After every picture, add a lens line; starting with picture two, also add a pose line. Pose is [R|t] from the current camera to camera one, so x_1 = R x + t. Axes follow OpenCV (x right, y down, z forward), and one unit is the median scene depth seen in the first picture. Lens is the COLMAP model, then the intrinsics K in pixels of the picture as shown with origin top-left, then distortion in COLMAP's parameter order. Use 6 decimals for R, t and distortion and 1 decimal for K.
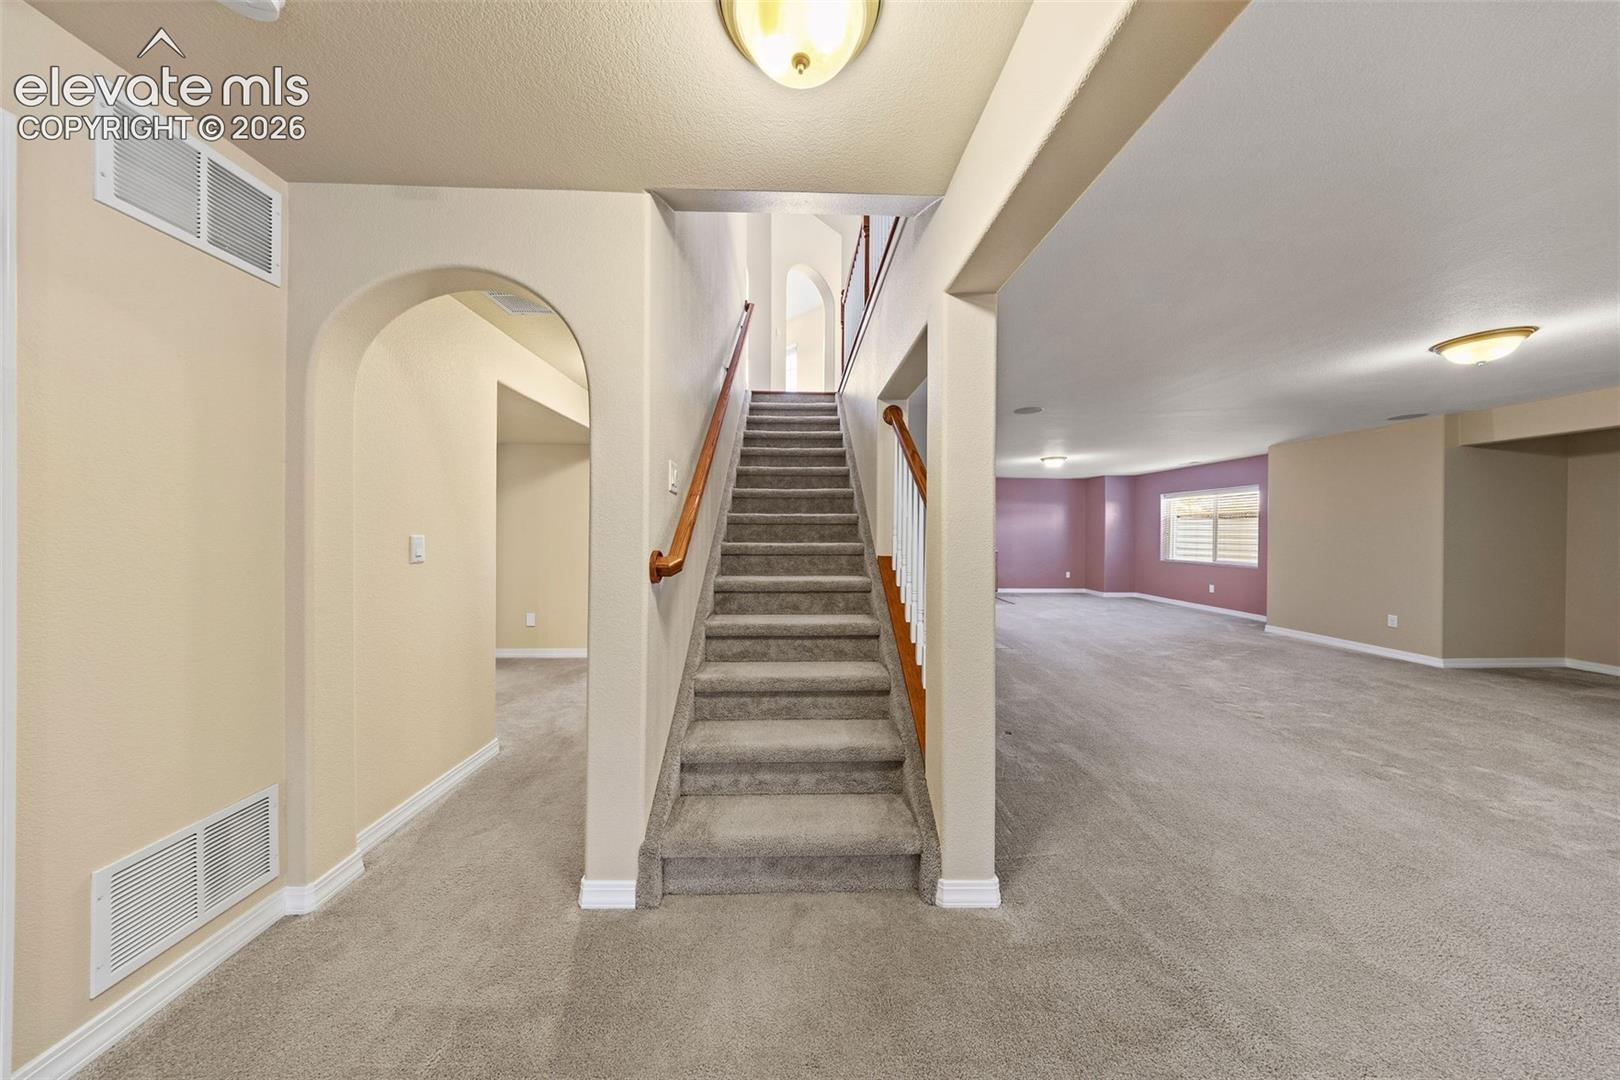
lens RADIAL K [[474.1, 0, 814.5], [0, 474.1, 533.5], [0, 0, 1]] dist [-0.001399, -0.000119]
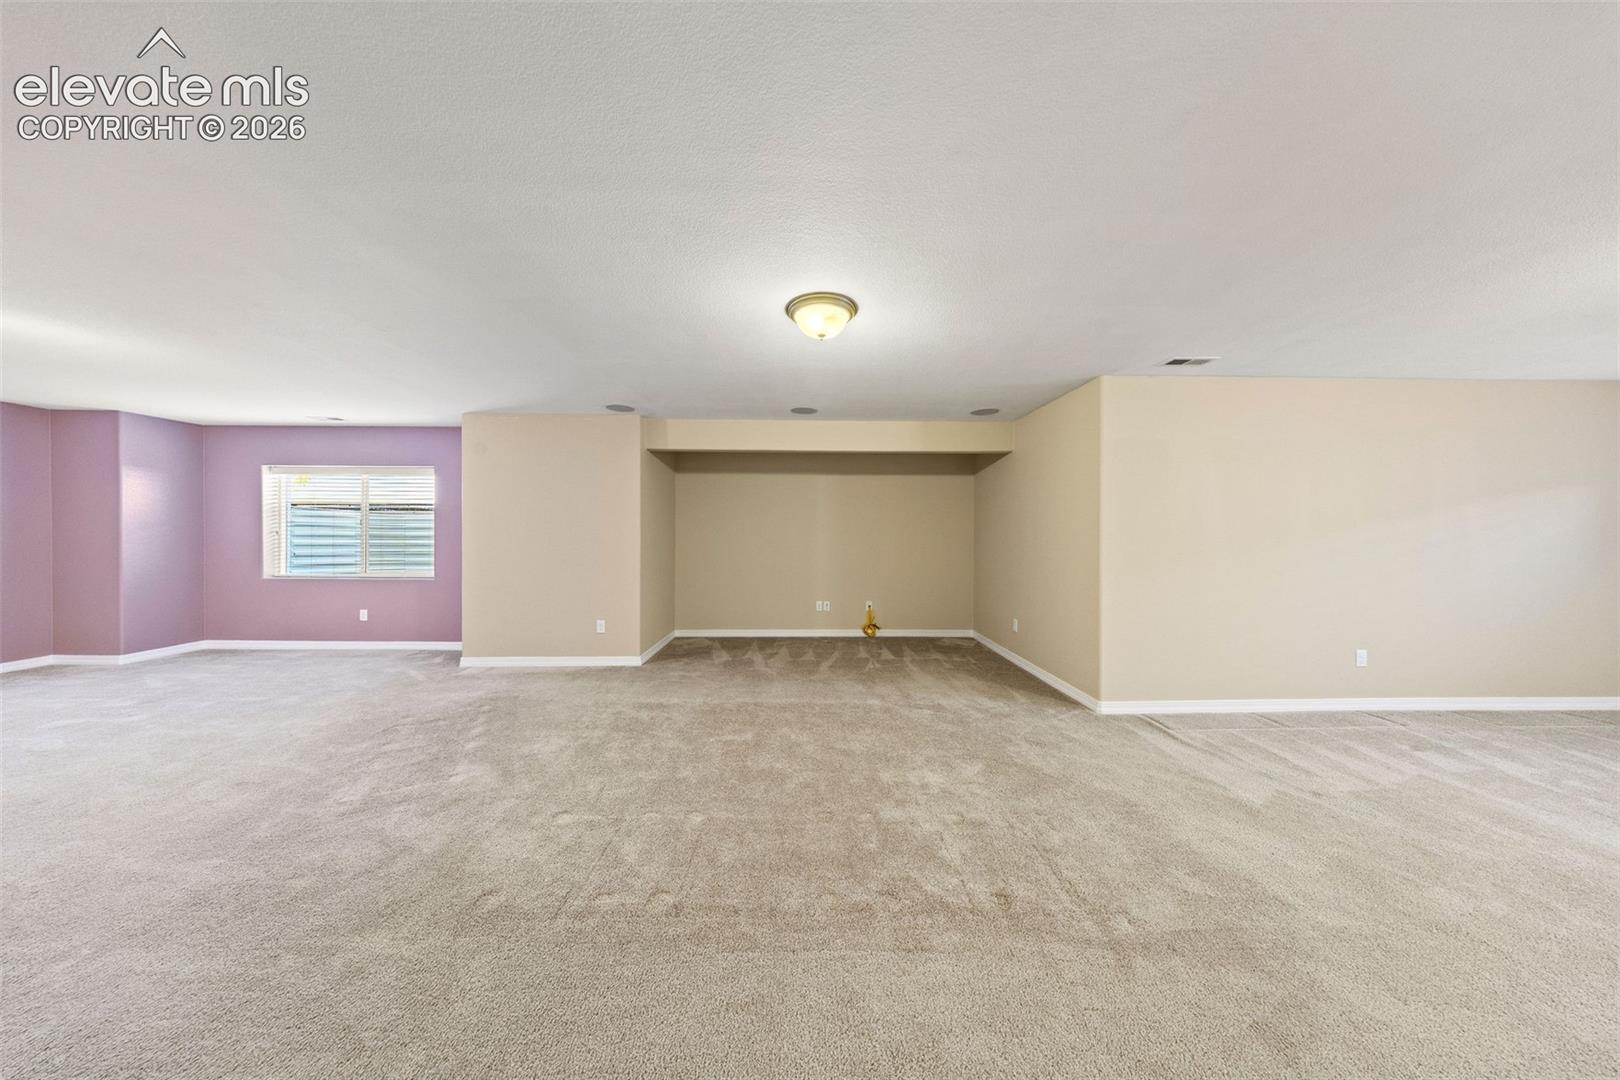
lens RADIAL K [[474.1, 0, 814.5], [0, 474.1, 533.5], [0, 0, 1]] dist [-0.001399, -0.000119]
pose [[0.025078, -0.003367, 0.999680, 0.203303], [-0.001090, 0.999994, 0.003396, -0.001729], [-0.999685, -0.001175, 0.025074, 0.381748]]
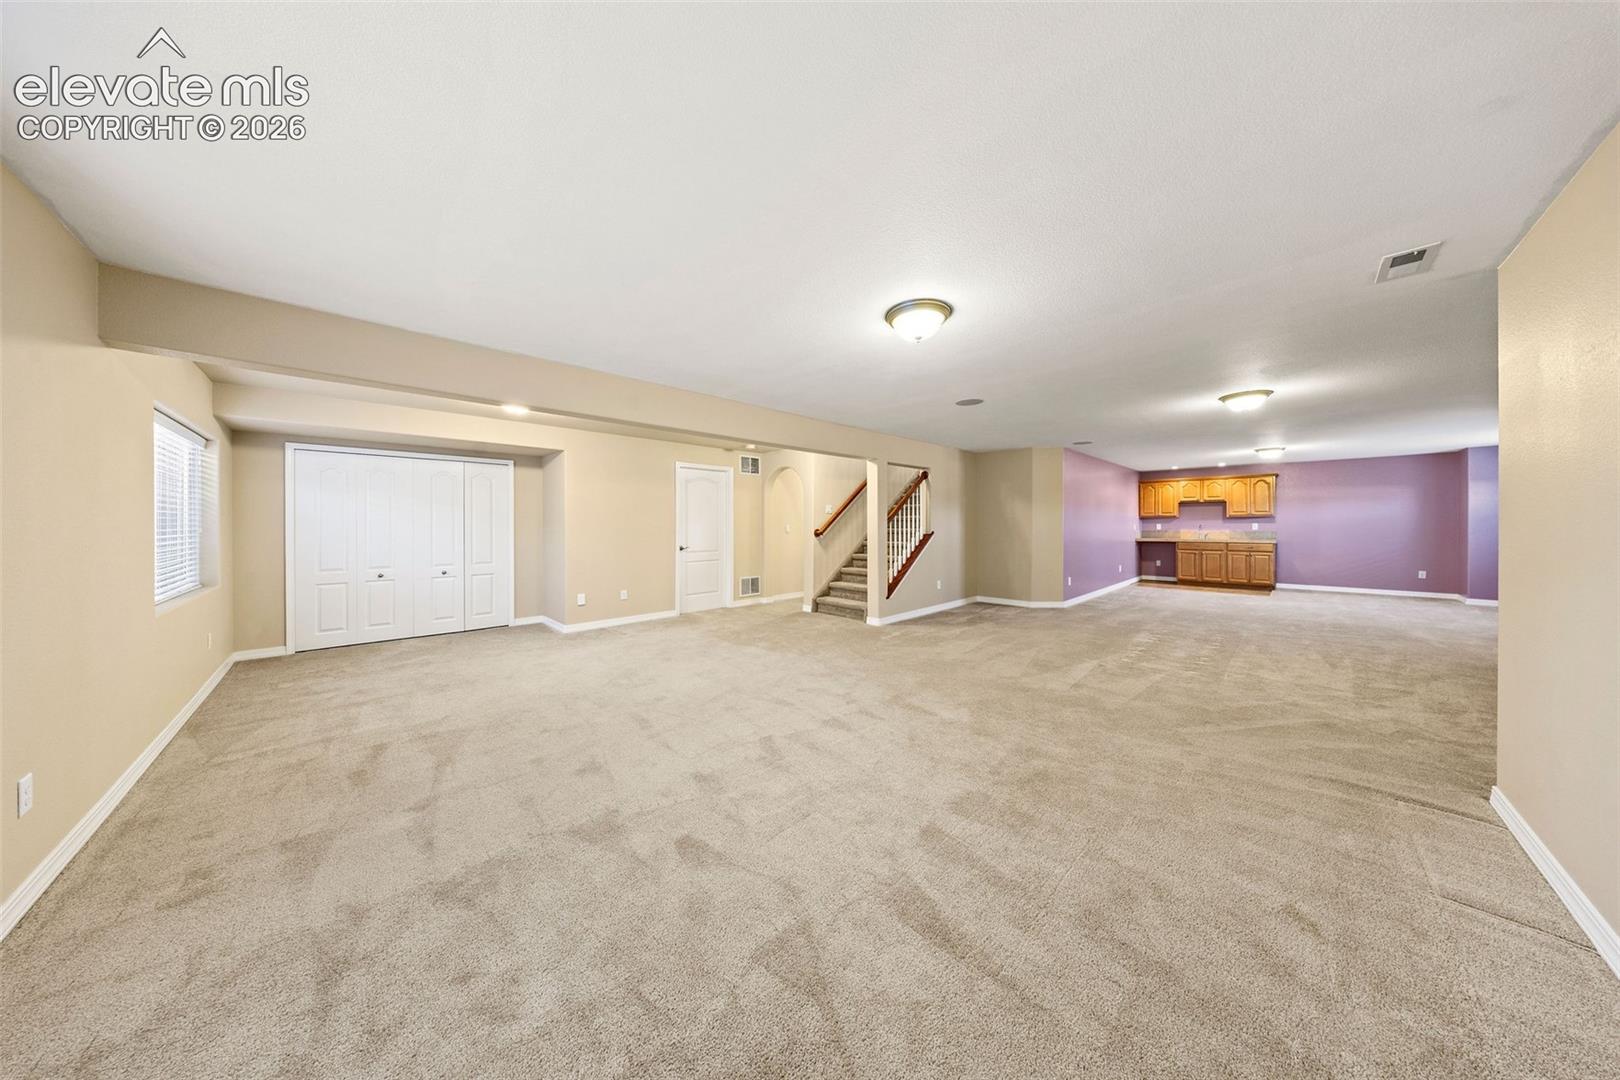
lens RADIAL K [[474.1, 0, 814.5], [0, 474.1, 533.5], [0, 0, 1]] dist [-0.001399, -0.000119]
pose [[0.673306, 0.000493, -0.739364, 0.637072], [0.004953, 0.999974, 0.005177, 0.013284], [0.739348, -0.007148, 0.673286, -0.419175]]
